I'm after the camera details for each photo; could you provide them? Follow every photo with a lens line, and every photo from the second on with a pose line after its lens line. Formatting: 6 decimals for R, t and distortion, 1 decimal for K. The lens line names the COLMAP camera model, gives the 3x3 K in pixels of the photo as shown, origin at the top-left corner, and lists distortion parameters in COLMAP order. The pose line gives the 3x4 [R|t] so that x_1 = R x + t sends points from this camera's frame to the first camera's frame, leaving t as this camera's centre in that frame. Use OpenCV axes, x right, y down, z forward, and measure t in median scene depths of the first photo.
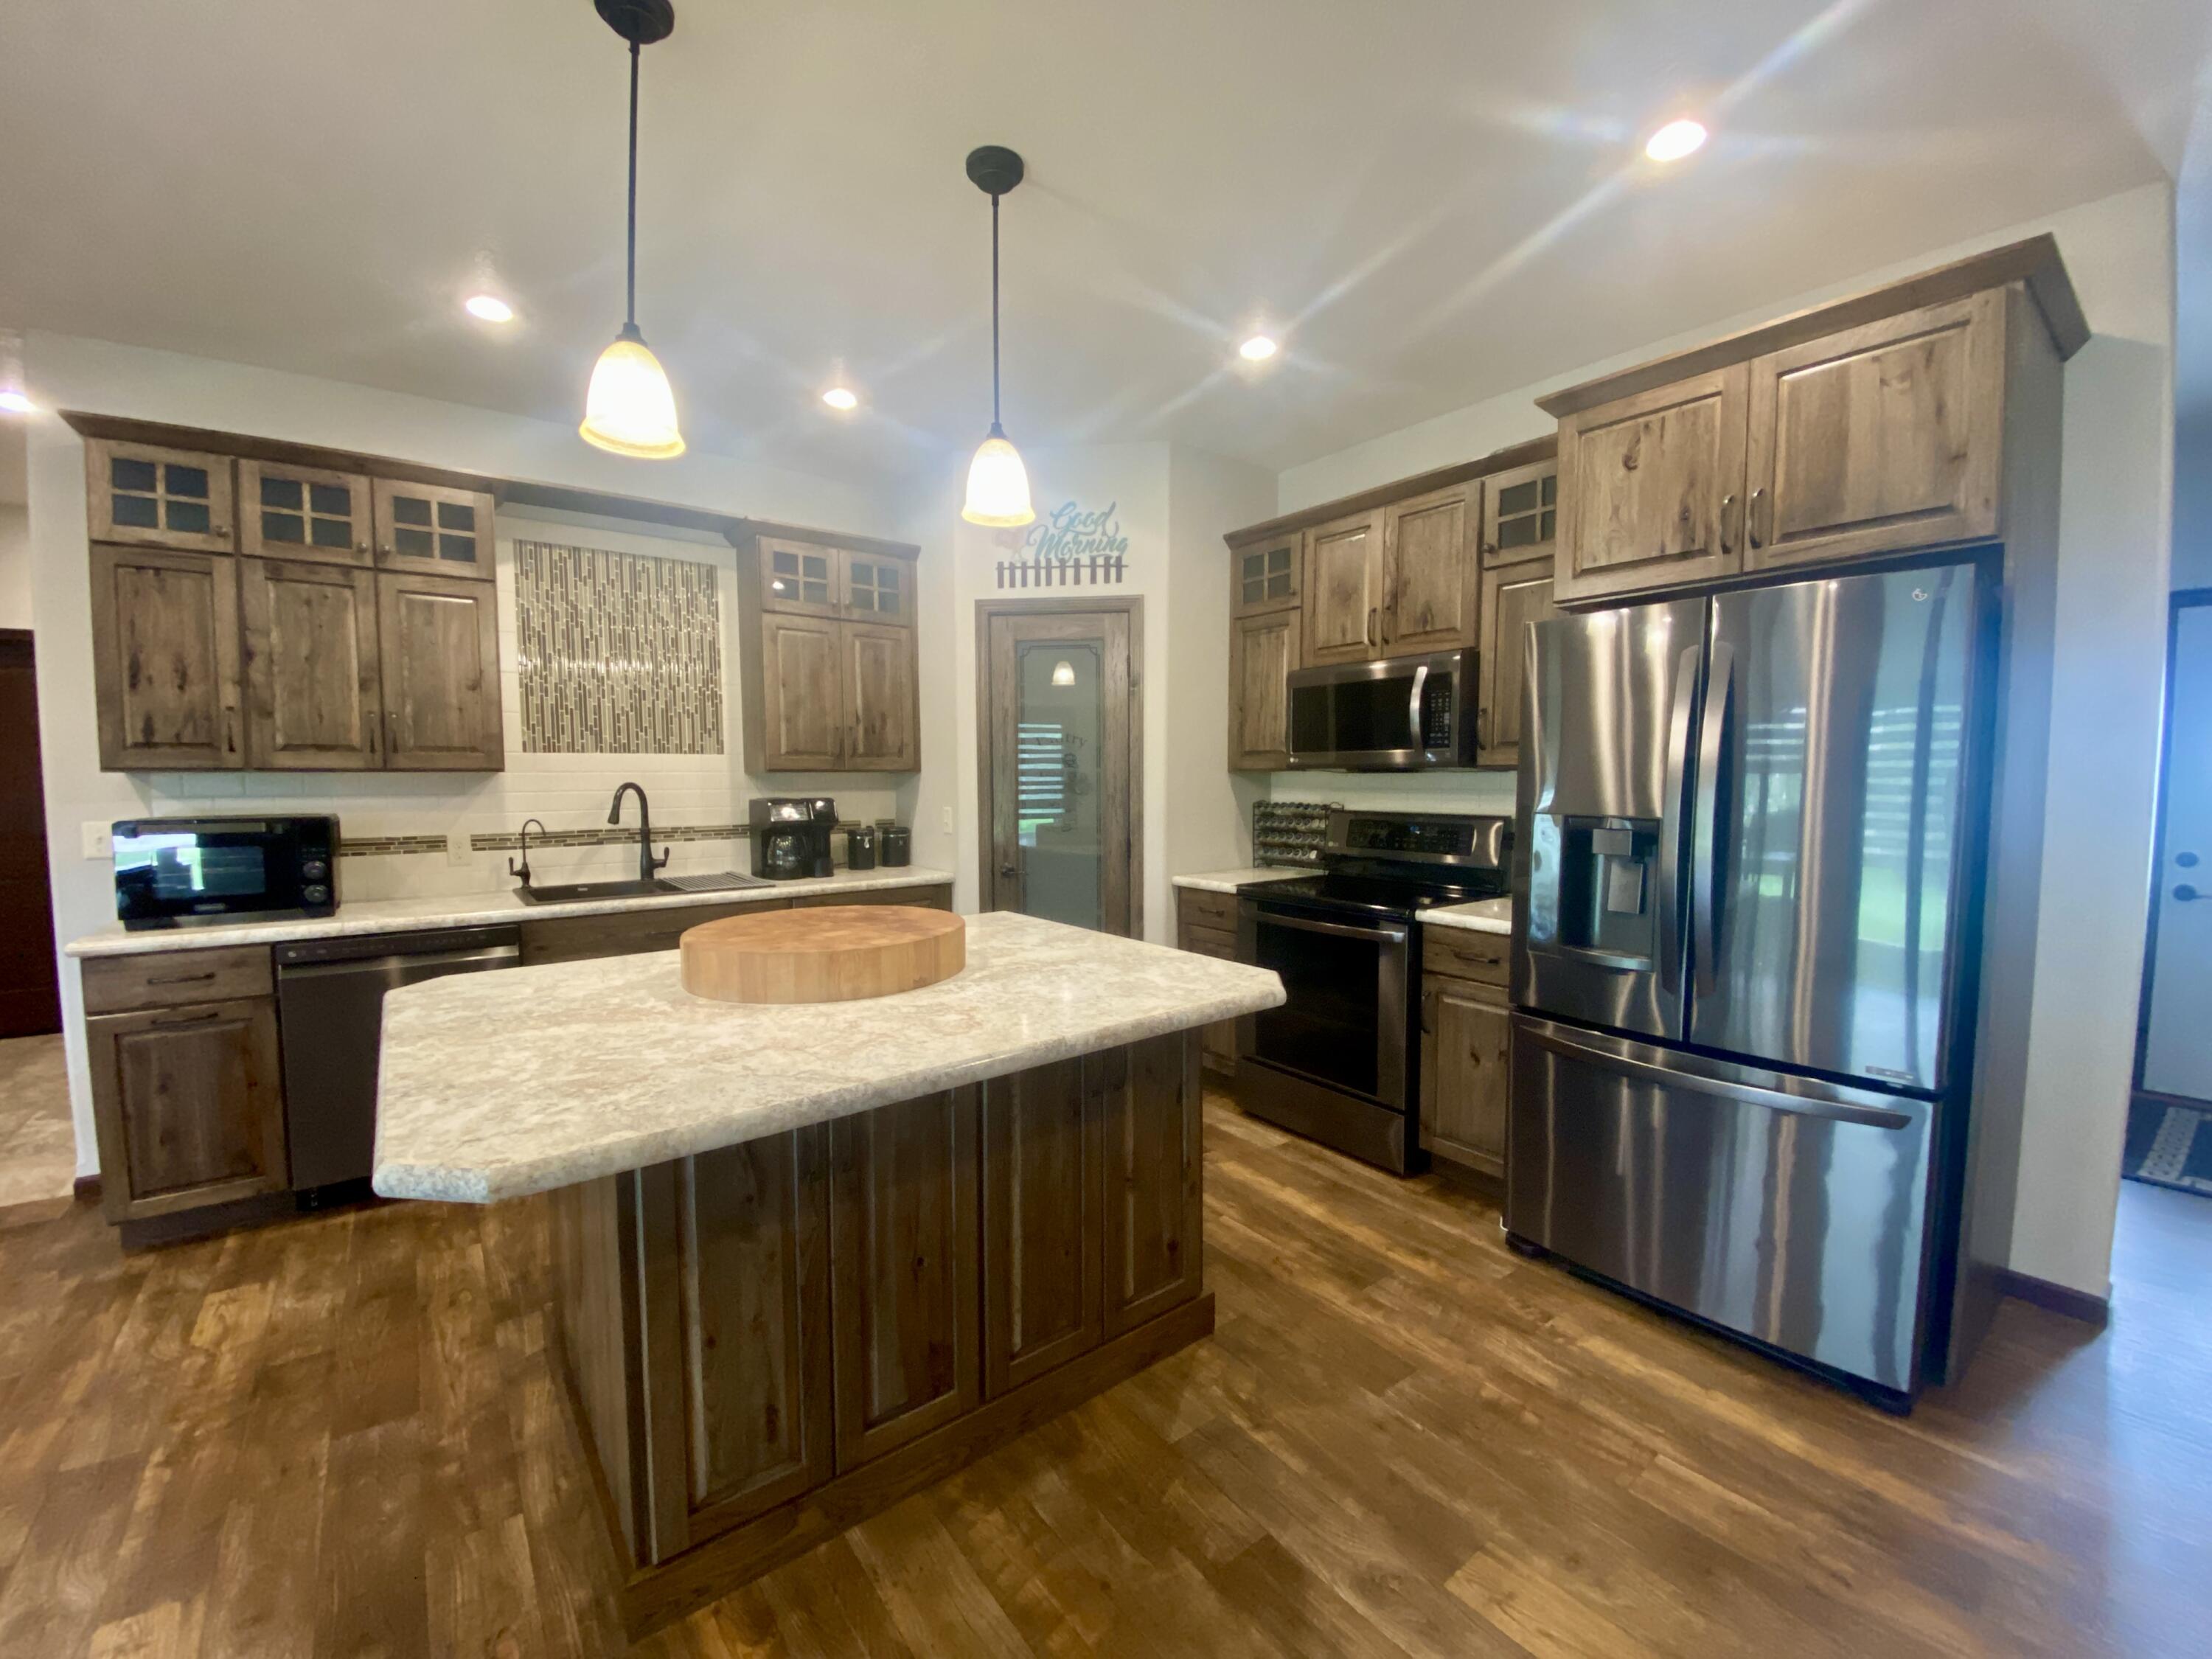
lens RADIAL K [[890.8, 0, 1101.1], [0, 890.8, 836.1], [0, 0, 1]] dist [0.007810, -0.013481]
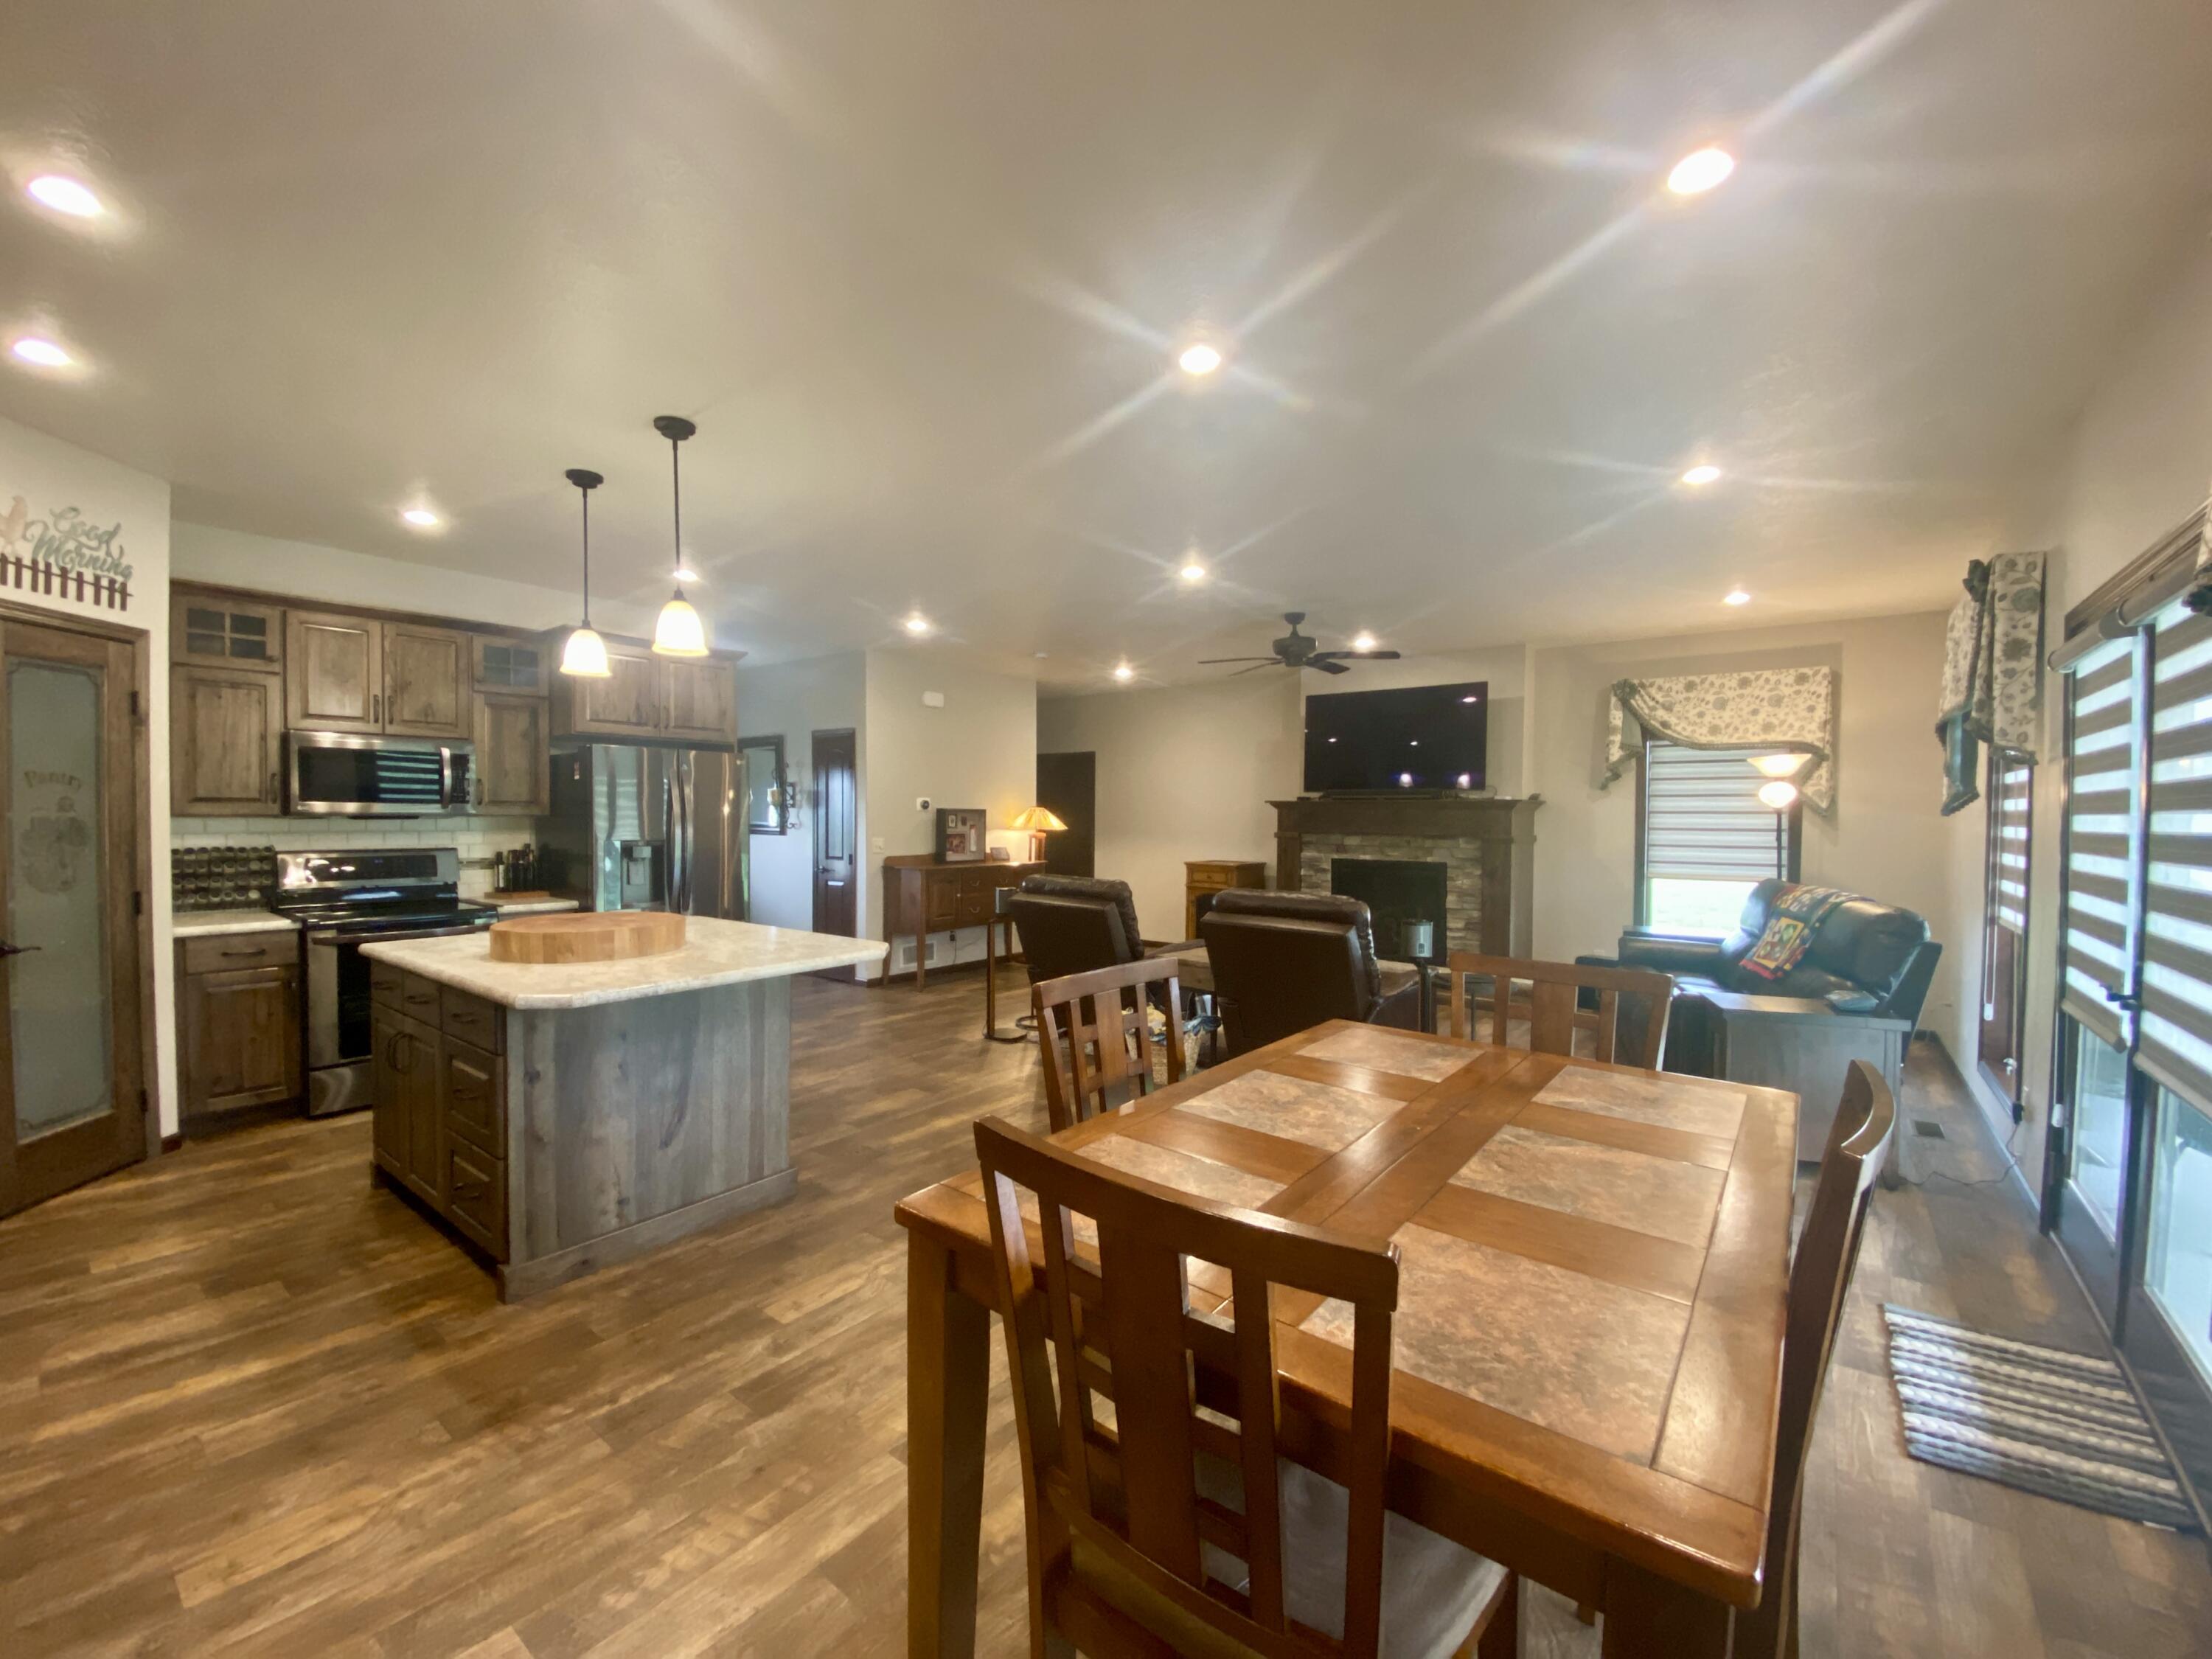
lens RADIAL K [[890.8, 0, 1102.0], [0, 890.8, 837.1], [0, 0, 1]] dist [0.007810, -0.013481]
pose [[-0.251108, -0.023963, 0.967662, -1.278627], [0.059979, 0.997387, 0.040263, -0.034967], [-0.966099, 0.068150, -0.249015, 0.314450]]
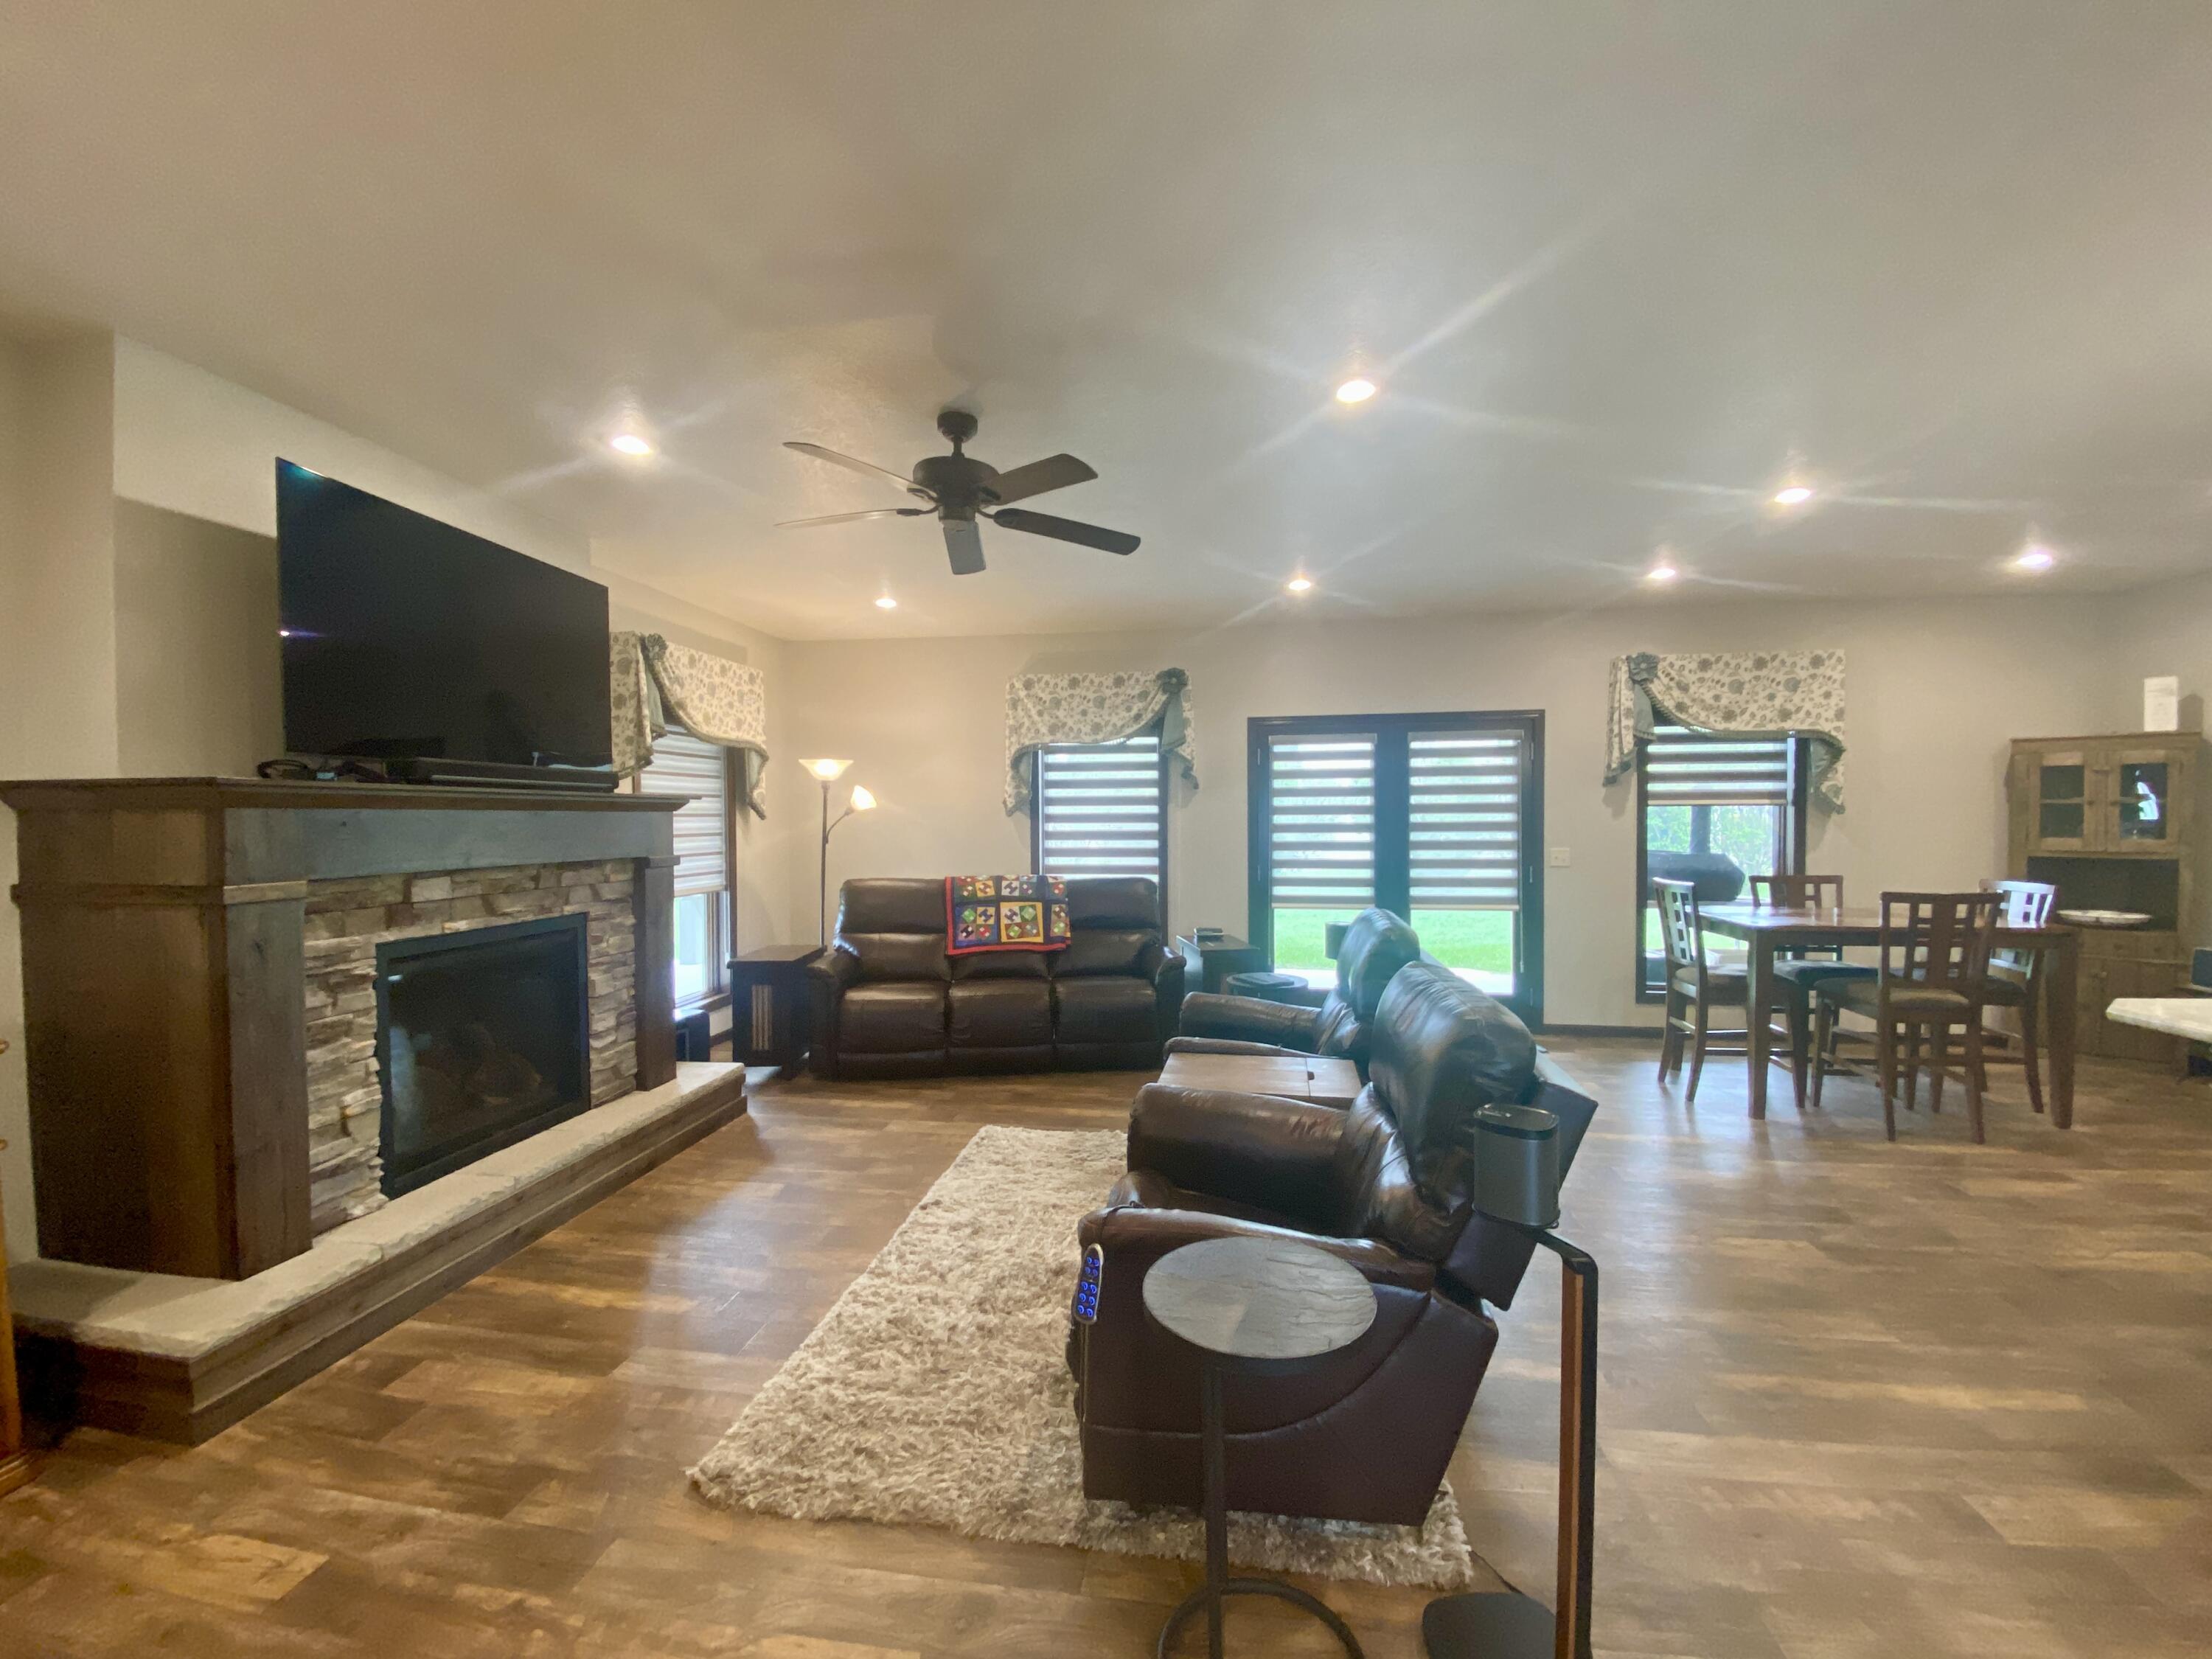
lens RADIAL K [[890.8, 0, 1103.4], [0, 890.8, 834.1], [0, 0, 1]] dist [0.007810, -0.013481]
pose [[-0.721613, 0.021375, -0.691966, 0.877769], [-0.040497, 0.996508, 0.073015, -0.046486], [0.691111, 0.080711, -0.718228, 0.241698]]
